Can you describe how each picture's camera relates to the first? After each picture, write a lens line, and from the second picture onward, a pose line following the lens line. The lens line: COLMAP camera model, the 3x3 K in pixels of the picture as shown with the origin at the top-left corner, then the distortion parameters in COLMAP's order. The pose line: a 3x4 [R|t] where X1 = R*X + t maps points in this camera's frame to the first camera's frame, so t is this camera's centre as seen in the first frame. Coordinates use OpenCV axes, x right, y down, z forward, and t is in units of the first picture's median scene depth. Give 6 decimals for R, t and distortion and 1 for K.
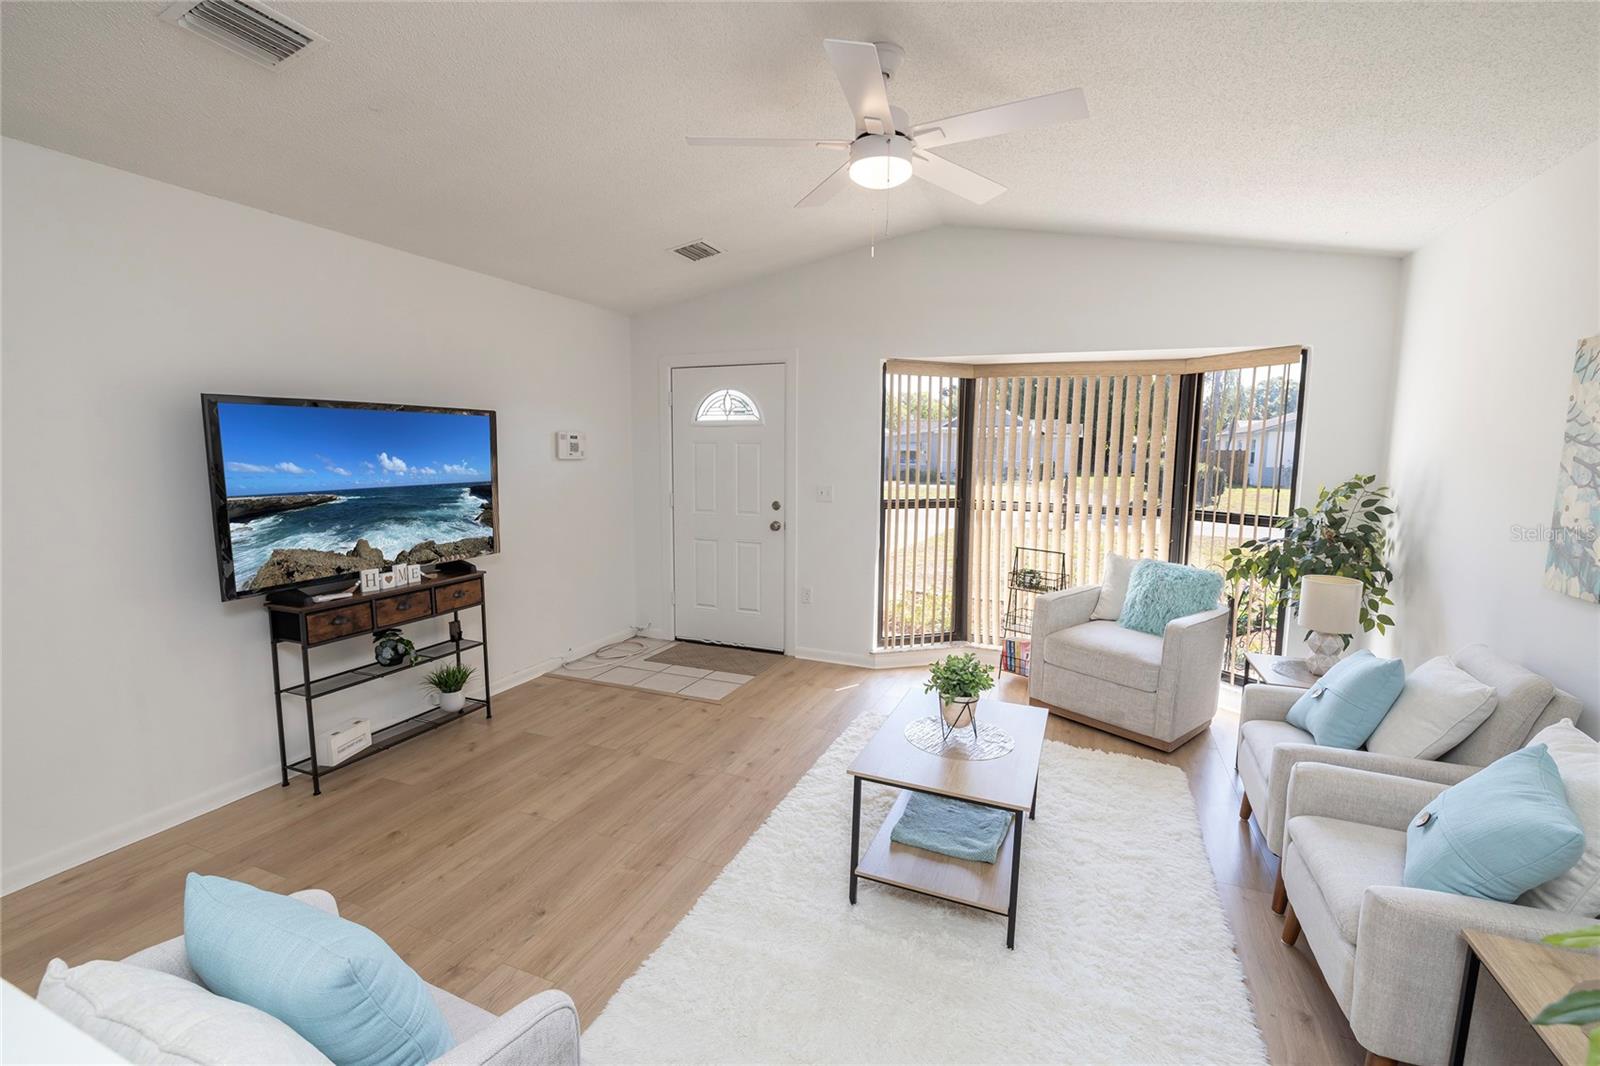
lens RADIAL K [[707.7, 0, 800.0], [0, 707.7, 533.0], [0, 0, 1]] dist [-0.003986, -0.000274]
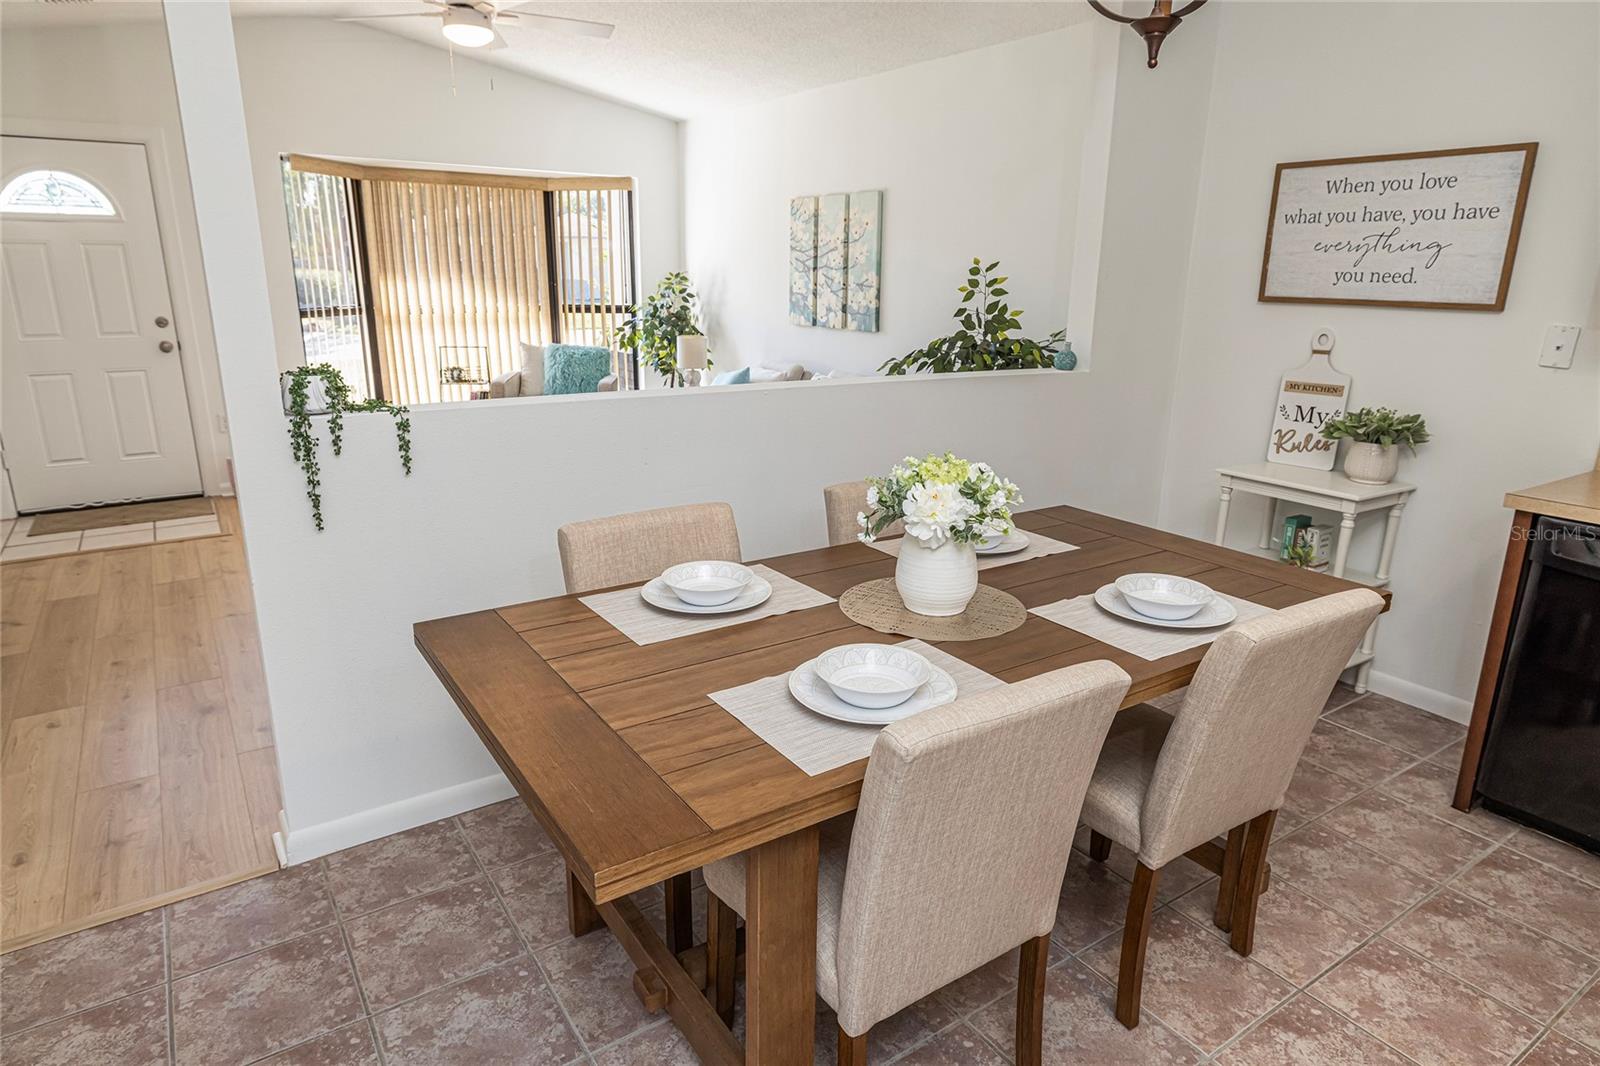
lens RADIAL K [[943.7, 0, 800.0], [0, 943.7, 533.0], [0, 0, 1]] dist [-0.004982, 0.000606]
pose [[0.550152, -0.231846, 0.802235, -0.813796], [0.095775, 0.971865, 0.215189, 0.052069], [-0.829554, -0.041553, 0.556878, -0.370518]]
